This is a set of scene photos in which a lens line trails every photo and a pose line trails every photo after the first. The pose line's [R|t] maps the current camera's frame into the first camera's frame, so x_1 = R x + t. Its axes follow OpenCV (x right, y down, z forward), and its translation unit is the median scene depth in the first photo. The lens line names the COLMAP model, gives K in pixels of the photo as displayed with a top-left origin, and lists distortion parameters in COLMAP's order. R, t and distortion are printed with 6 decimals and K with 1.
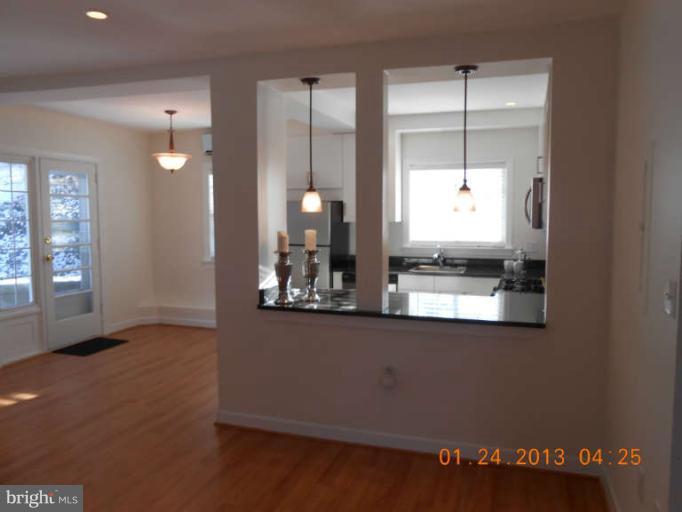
lens RADIAL K [[535.0, 0, 342.5], [0, 535.0, 255.5], [0, 0, 1]] dist [-0.031244, 0.047443]
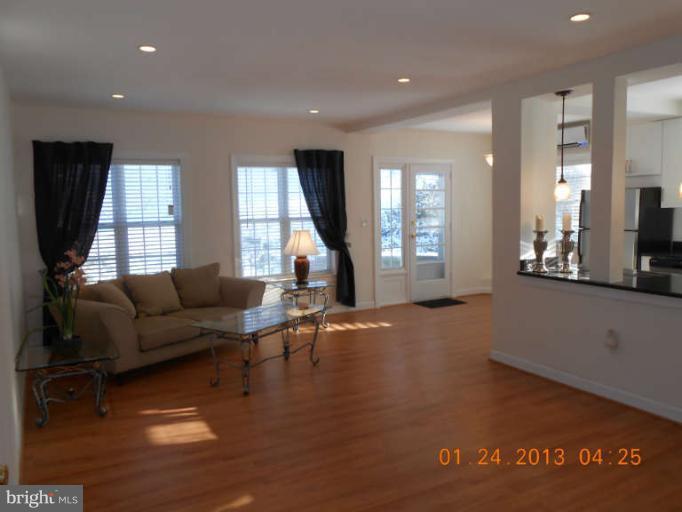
lens RADIAL K [[535.0, 0, 339.5], [0, 535.0, 252.1], [0, 0, 1]] dist [-0.031244, 0.047443]
pose [[0.733766, 0.045846, -0.677853, 0.259364], [-0.036928, 0.998937, 0.027587, 0.016818], [0.678398, 0.004789, 0.734679, -0.161418]]
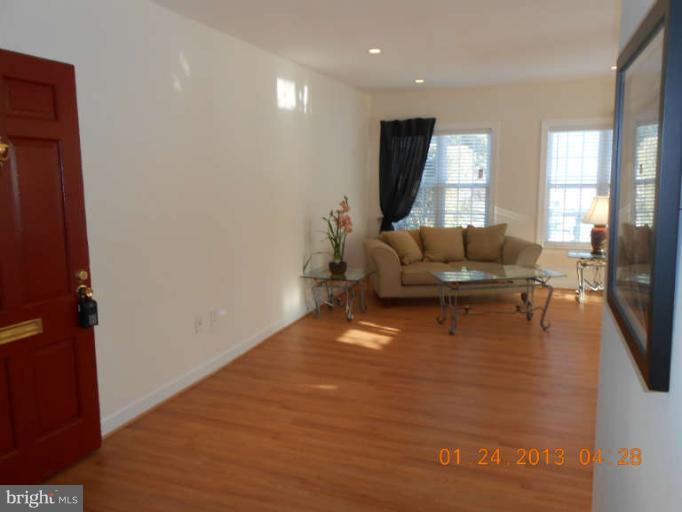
lens RADIAL K [[535.0, 0, 345.7], [0, 535.0, 252.8], [0, 0, 1]] dist [-0.031244, 0.047443]
pose [[-0.046096, 0.146075, -0.988199, 0.521276], [-0.070959, 0.986273, 0.149101, -0.008541], [0.996414, 0.076995, -0.035098, 0.153671]]
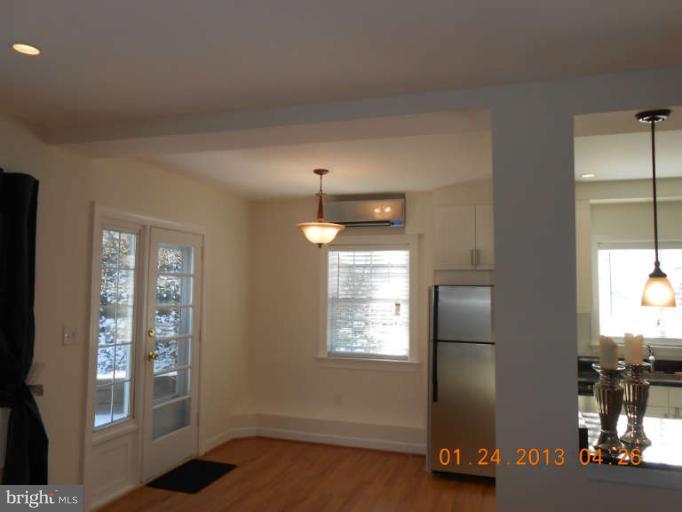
lens RADIAL K [[535.0, 0, 340.2], [0, 535.0, 255.3], [0, 0, 1]] dist [-0.031244, 0.047443]
pose [[0.999905, 0.012786, 0.005140, -0.288042], [-0.011876, 0.988723, -0.149285, -0.027153], [-0.006991, 0.149210, 0.988781, 0.224978]]
